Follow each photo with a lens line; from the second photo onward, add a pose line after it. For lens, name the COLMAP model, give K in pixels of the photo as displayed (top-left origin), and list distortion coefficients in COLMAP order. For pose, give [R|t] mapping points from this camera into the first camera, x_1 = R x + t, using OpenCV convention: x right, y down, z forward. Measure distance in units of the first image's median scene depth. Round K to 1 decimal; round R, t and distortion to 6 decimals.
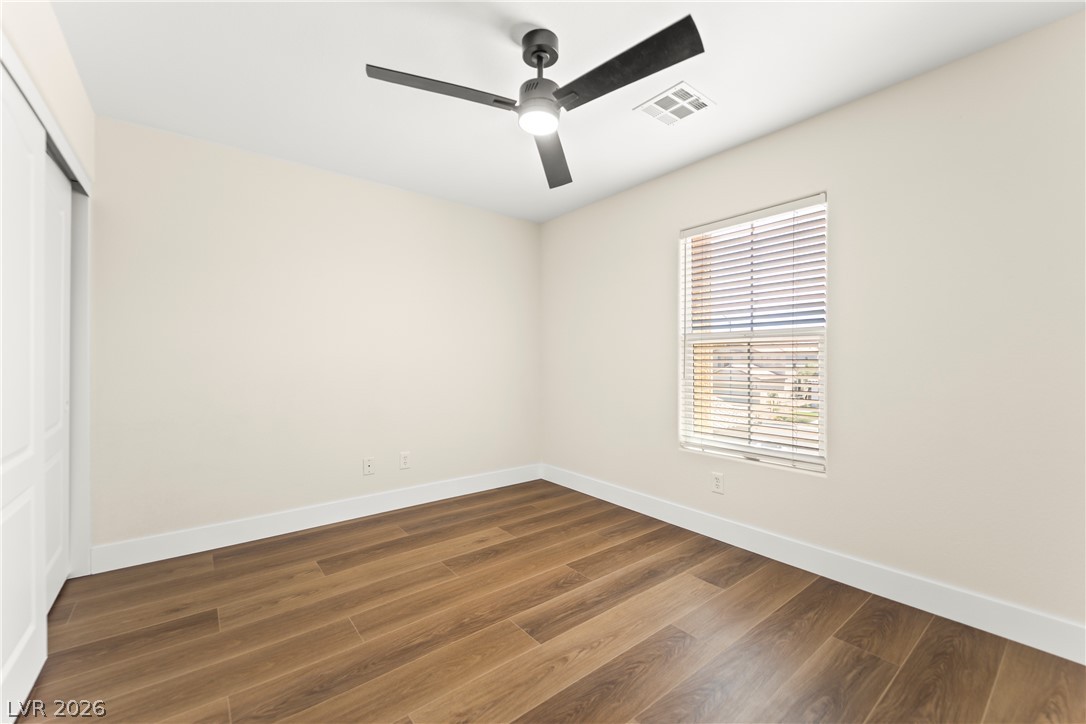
lens RADIAL K [[434.4, 0, 538.6], [0, 434.4, 361.9], [0, 0, 1]] dist [0.013814, -0.000737]
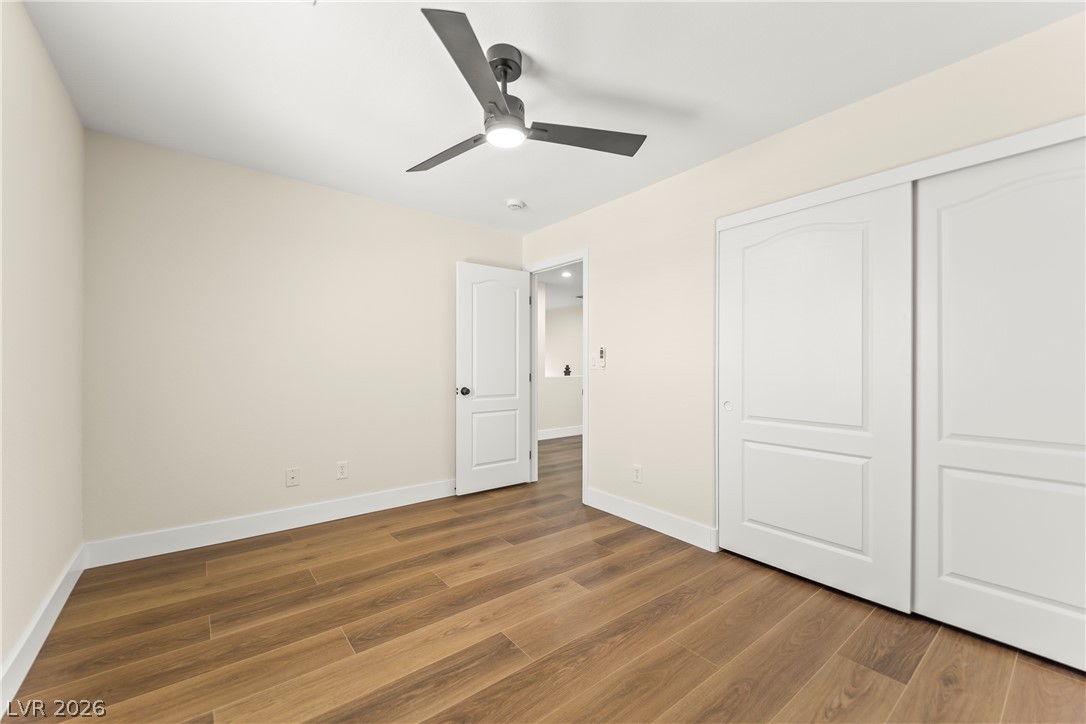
lens RADIAL K [[434.4, 0, 538.6], [0, 434.4, 361.9], [0, 0, 1]] dist [0.013814, -0.000737]
pose [[-0.999977, -0.006536, -0.002057, -0.075667], [-0.006528, 0.999971, -0.003904, -0.011268], [0.002083, -0.003890, -0.999990, 1.955309]]
